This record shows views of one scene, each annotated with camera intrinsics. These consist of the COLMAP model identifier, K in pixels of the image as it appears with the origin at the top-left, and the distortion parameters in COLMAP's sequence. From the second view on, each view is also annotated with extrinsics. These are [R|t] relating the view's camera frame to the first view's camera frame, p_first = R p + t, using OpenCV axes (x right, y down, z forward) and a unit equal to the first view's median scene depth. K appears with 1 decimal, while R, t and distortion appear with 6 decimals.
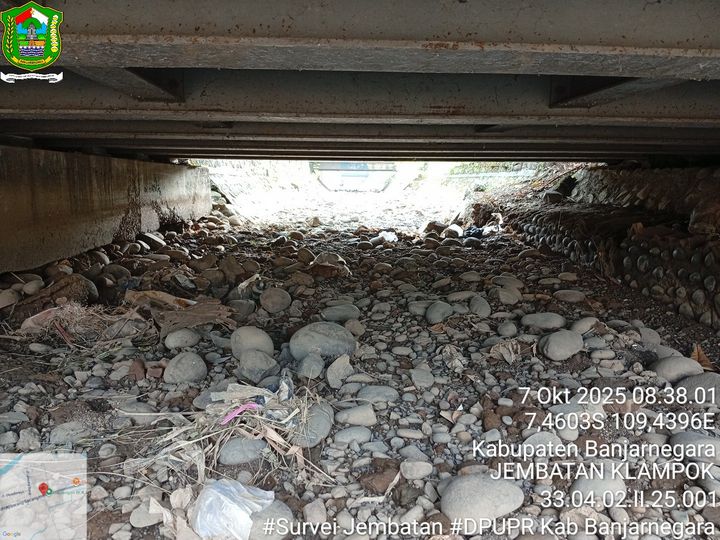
lens RADIAL K [[550.0, 0, 357.6], [0, 550.0, 270.7], [0, 0, 1]] dist [0.101960, -0.211614]
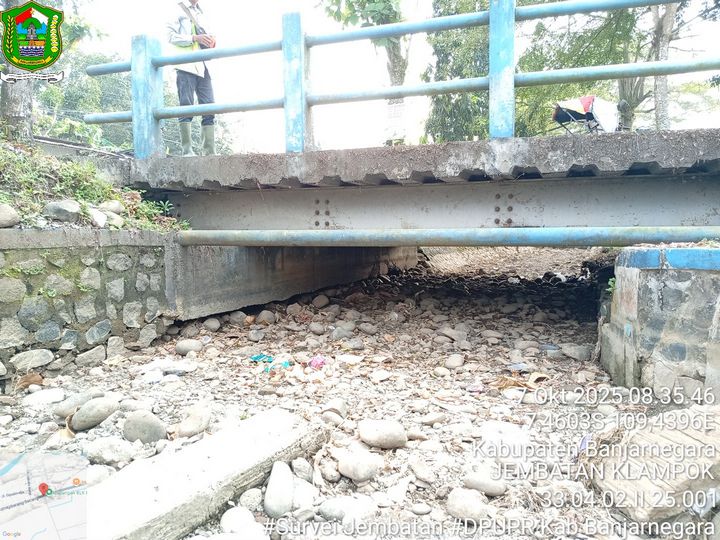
lens RADIAL K [[550.0, 0, 357.6], [0, 550.0, 270.7], [0, 0, 1]] dist [0.101960, -0.211614]
pose [[0.920328, 0.014280, -0.390887, 0.483615], [-0.052205, 0.994877, -0.086571, 0.140797], [0.387648, 0.100080, 0.916359, -1.309299]]
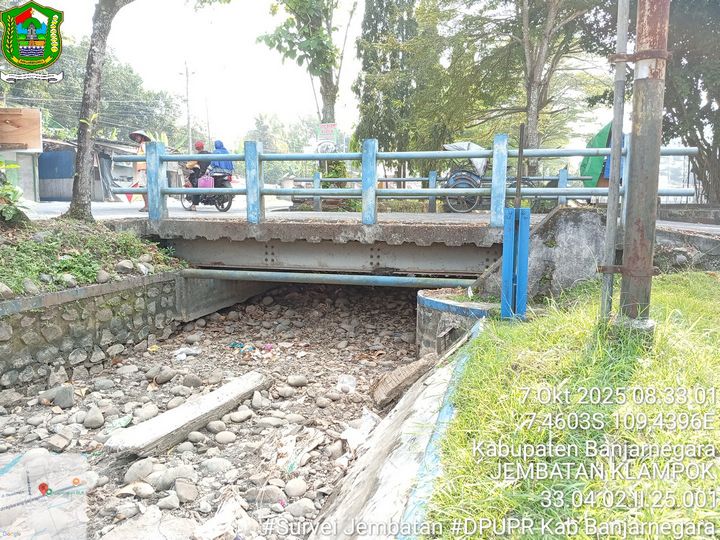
lens RADIAL K [[550.0, 0, 357.6], [0, 550.0, 270.7], [0, 0, 1]] dist [0.101960, -0.211614]
pose [[0.955059, 0.034663, -0.294383, 0.893841], [-0.045852, 0.998461, -0.031190, -0.004443], [0.292849, 0.043286, 0.955178, -2.188008]]
